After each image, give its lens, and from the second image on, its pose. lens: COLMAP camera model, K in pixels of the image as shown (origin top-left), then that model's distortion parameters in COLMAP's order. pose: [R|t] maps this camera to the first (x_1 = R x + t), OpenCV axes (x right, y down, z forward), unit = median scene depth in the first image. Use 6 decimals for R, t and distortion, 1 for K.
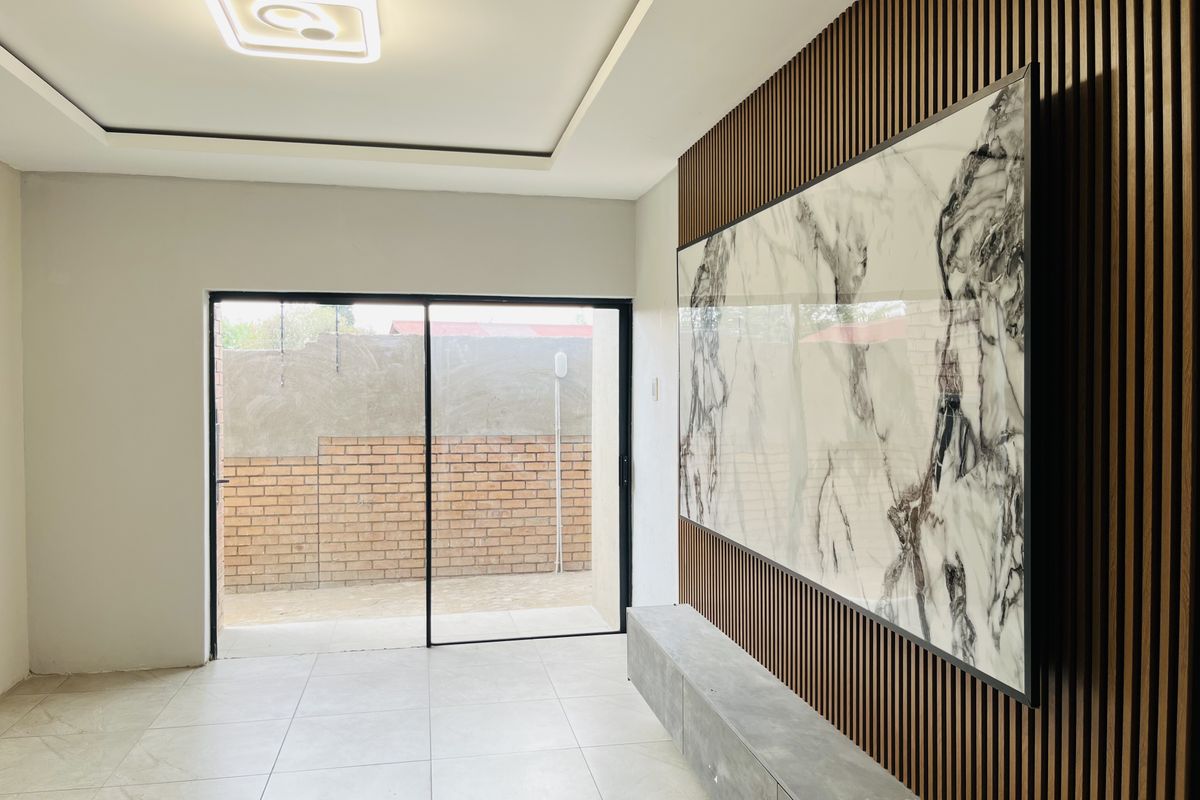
lens RADIAL K [[876.4, 0, 600.0], [0, 876.4, 400.0], [0, 0, 1]] dist [0.001944, -0.061244]
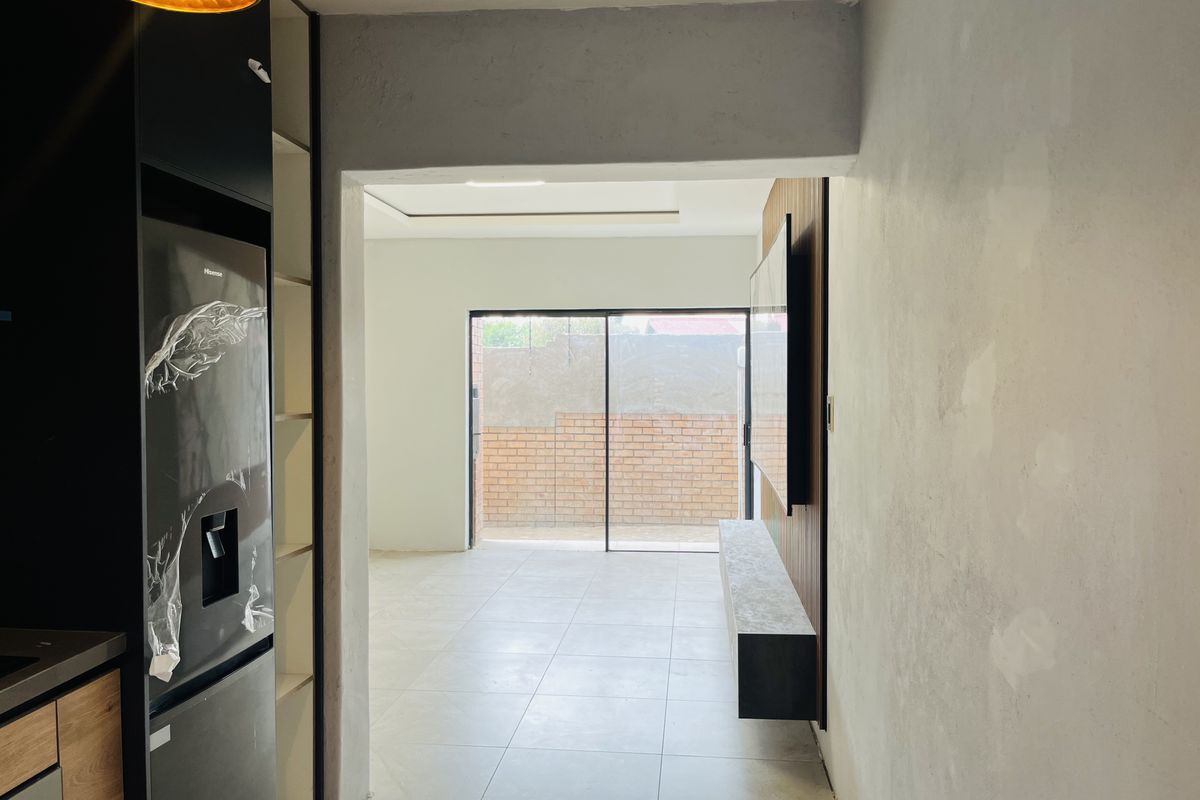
lens RADIAL K [[909.4, 0, 600.0], [0, 909.4, 400.0], [0, 0, 1]] dist [-0.002427, -0.000850]
pose [[0.949474, 0.009842, -0.313692, 0.175720], [-0.008156, 0.999944, 0.006688, 0.013316], [0.313740, -0.003792, 0.949501, -0.288750]]
